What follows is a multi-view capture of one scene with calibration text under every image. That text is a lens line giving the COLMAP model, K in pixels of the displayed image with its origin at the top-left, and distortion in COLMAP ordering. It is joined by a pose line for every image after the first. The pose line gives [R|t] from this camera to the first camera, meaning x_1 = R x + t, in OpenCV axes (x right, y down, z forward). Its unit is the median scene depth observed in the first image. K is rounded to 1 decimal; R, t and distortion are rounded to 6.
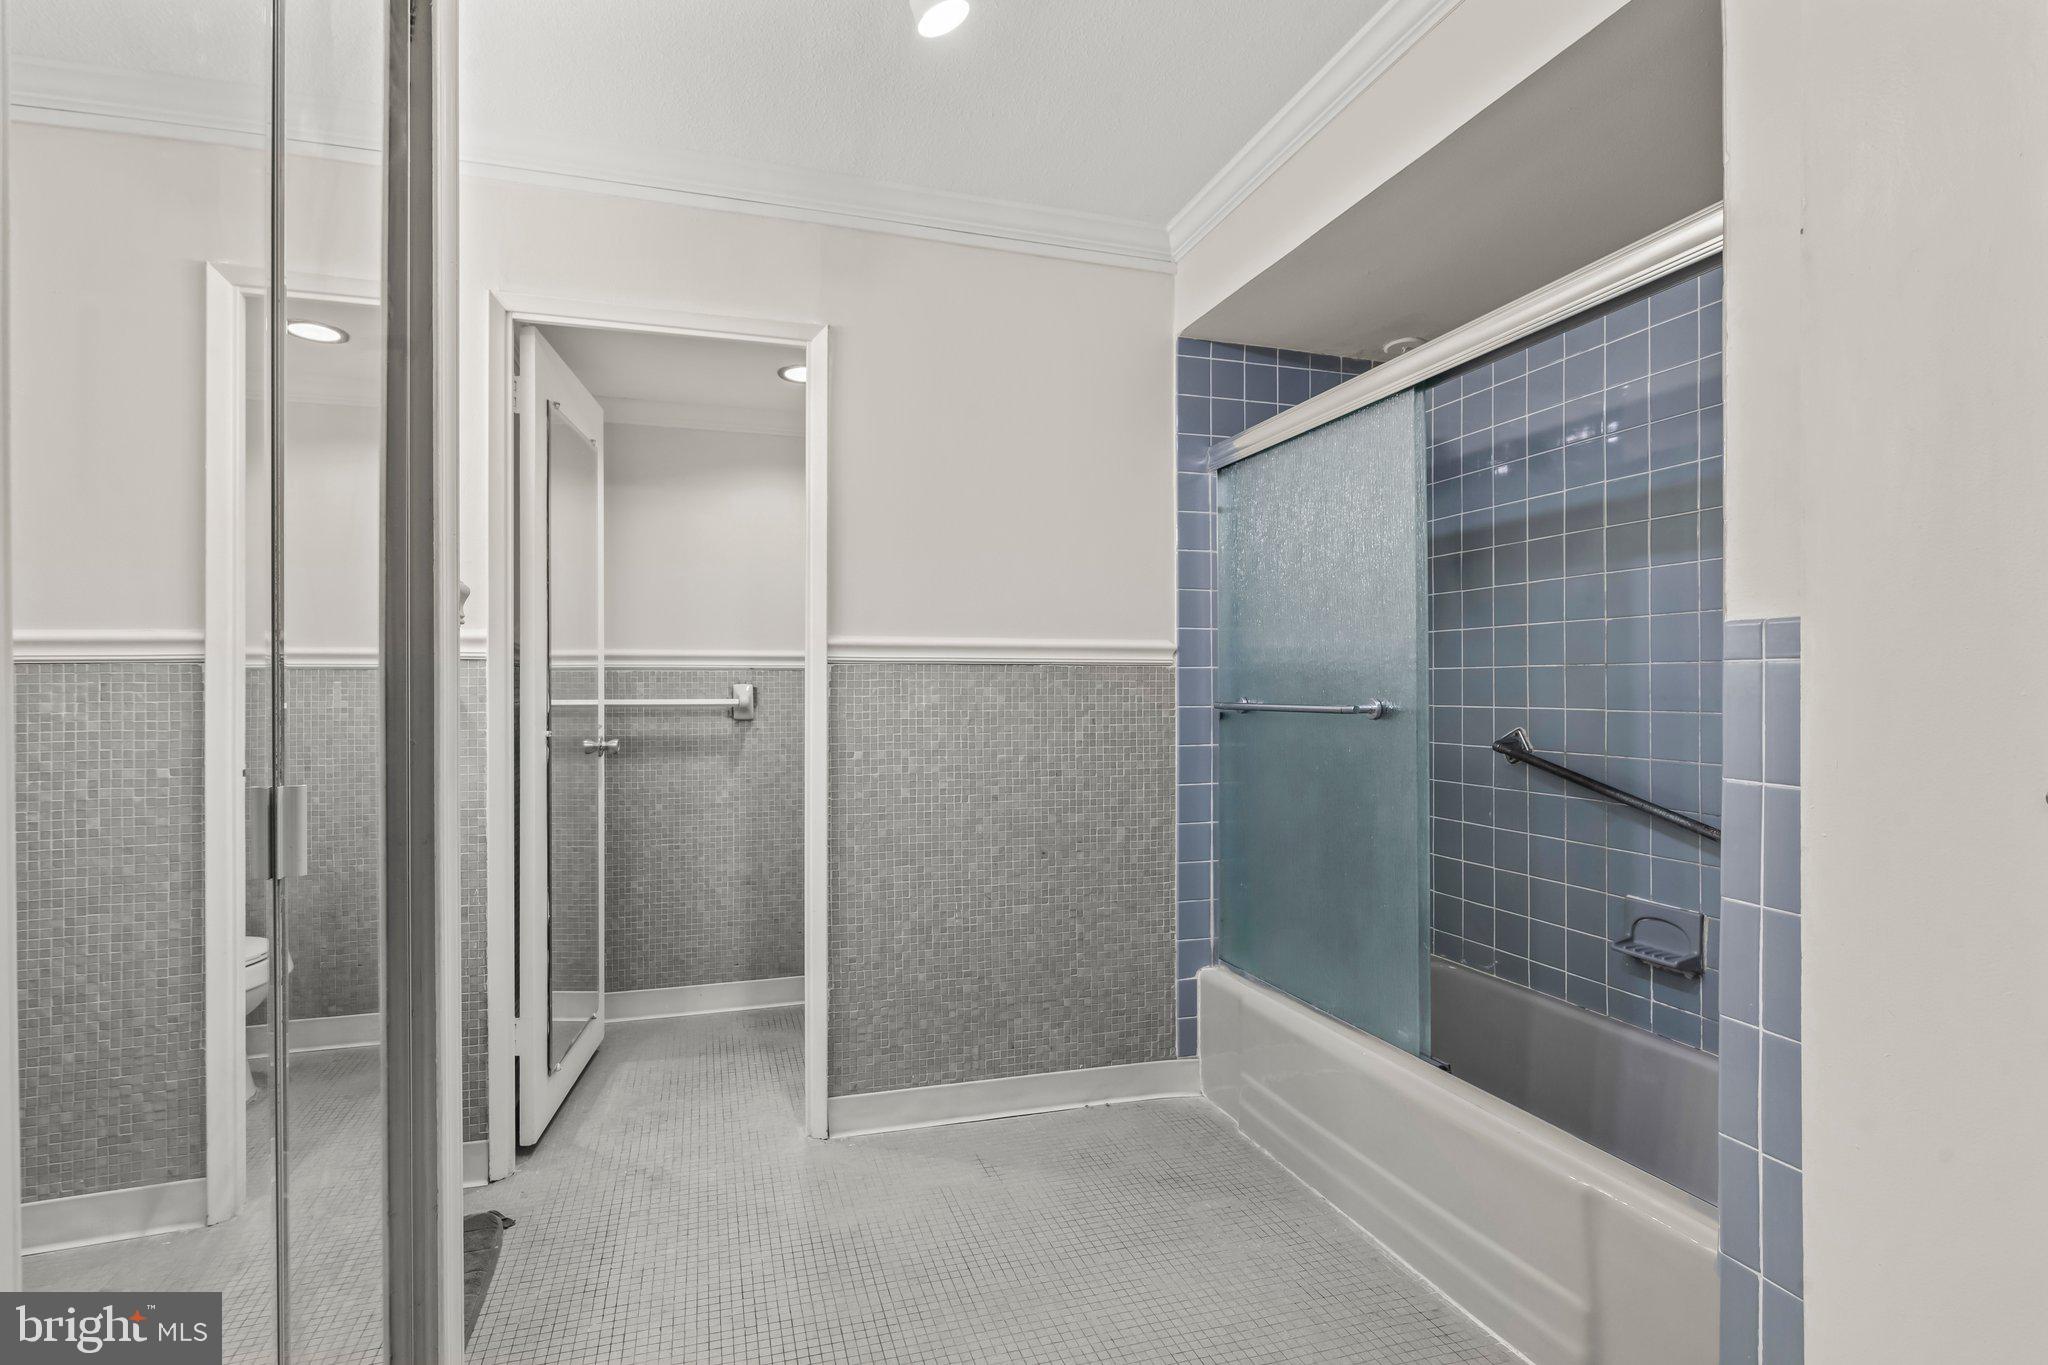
lens RADIAL K [[915.2, 0, 1008.4], [0, 915.2, 686.4], [0, 0, 1]] dist [-0.002584, 0.000521]
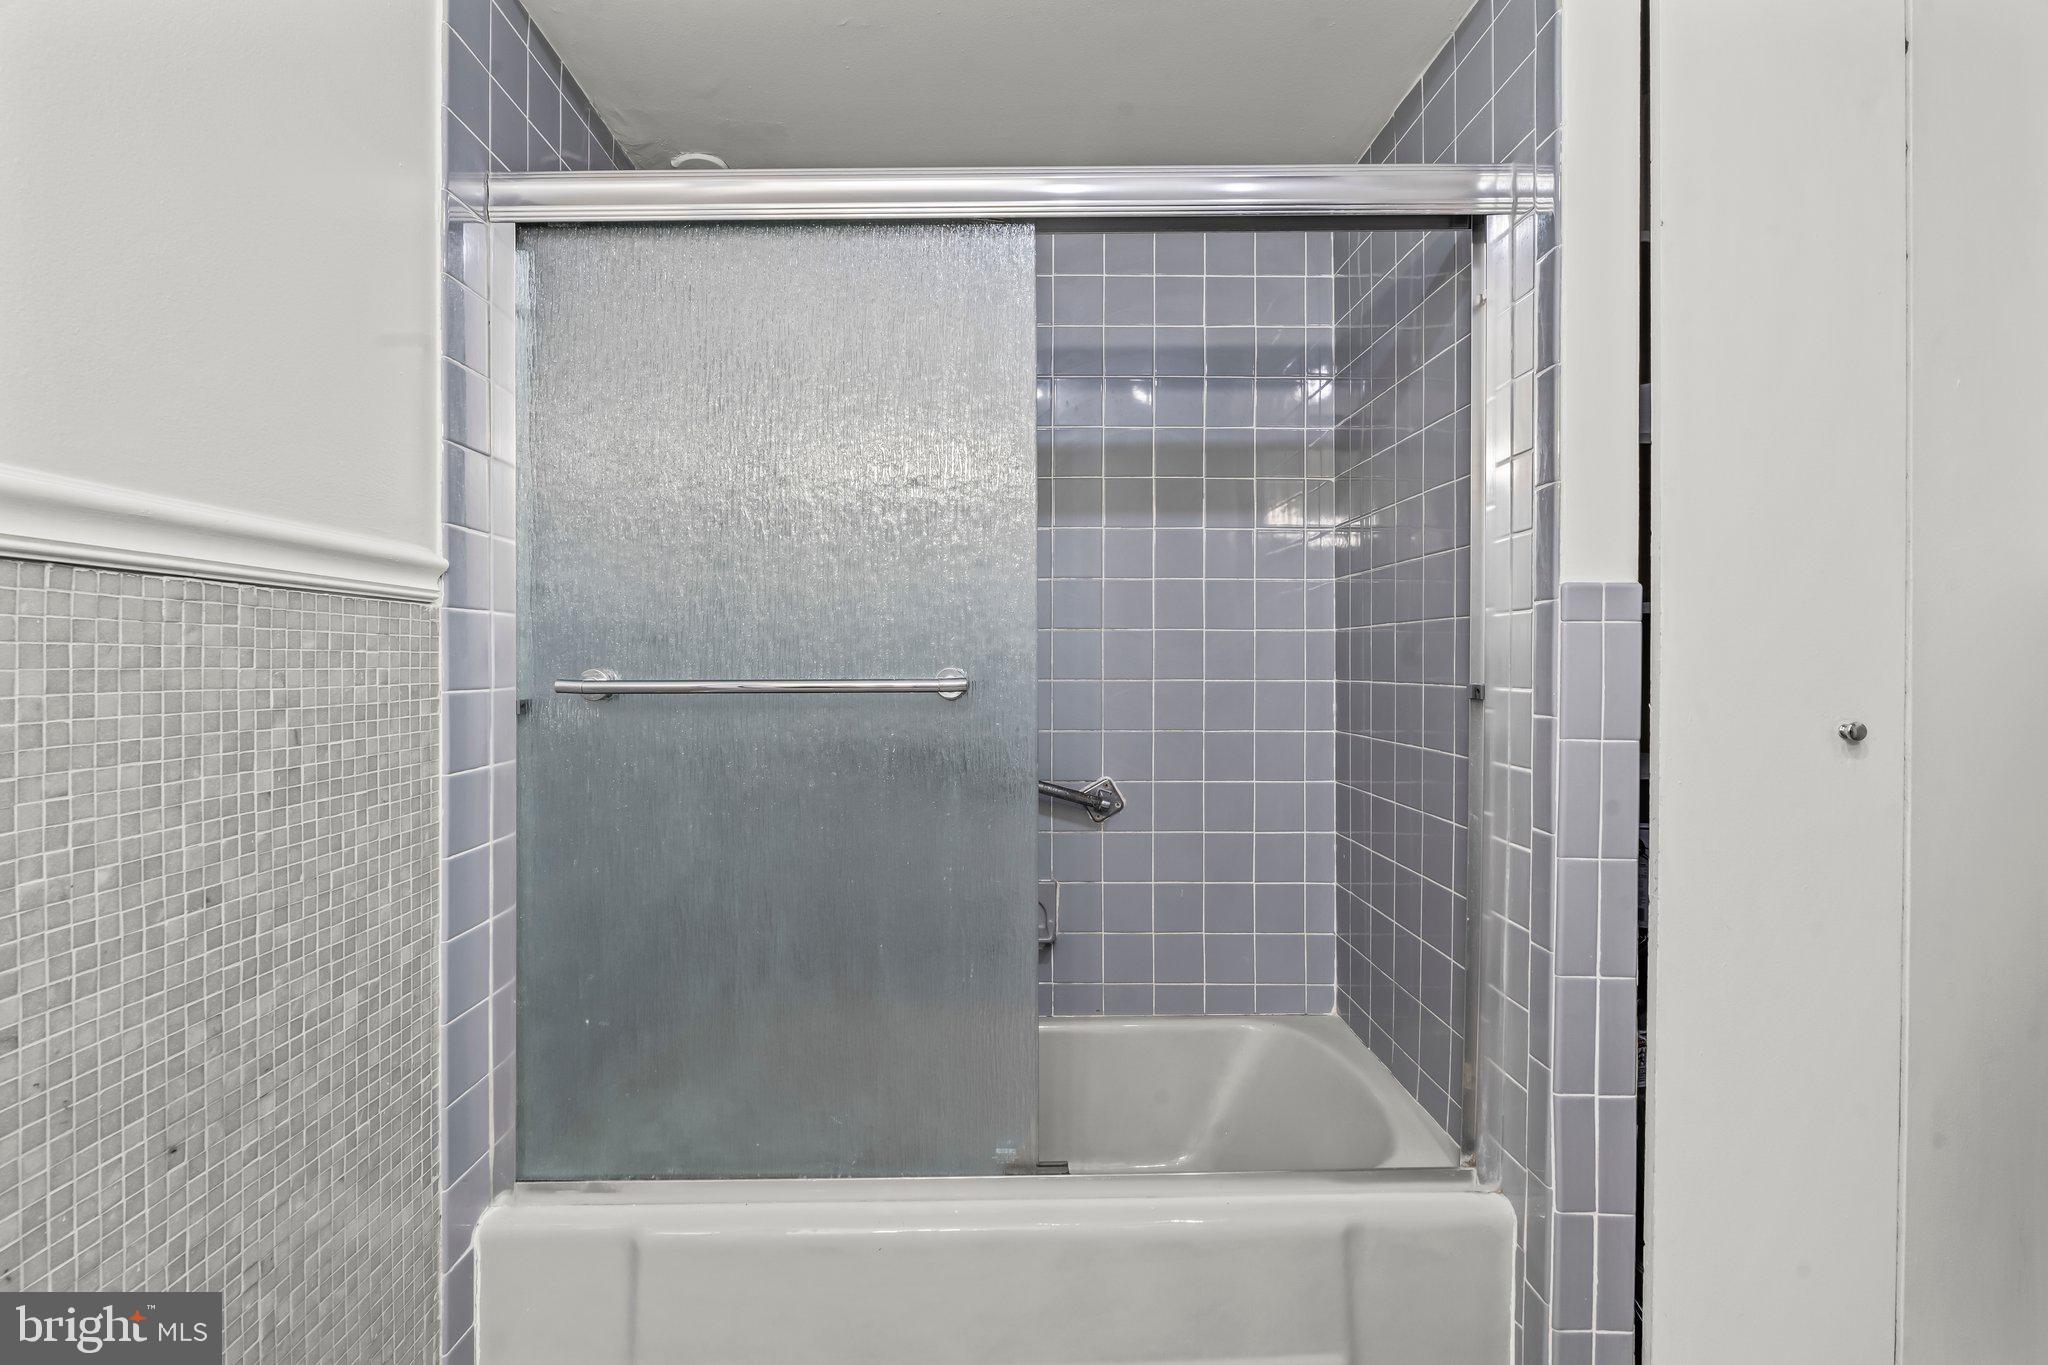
lens RADIAL K [[915.2, 0, 1020.9], [0, 915.2, 669.4], [0, 0, 1]] dist [-0.002584, 0.000521]
pose [[0.318182, -0.006706, 0.948006, -0.168486], [0.000843, 0.999977, 0.006791, 0.007730], [-0.948029, -0.001361, 0.318180, 0.589753]]
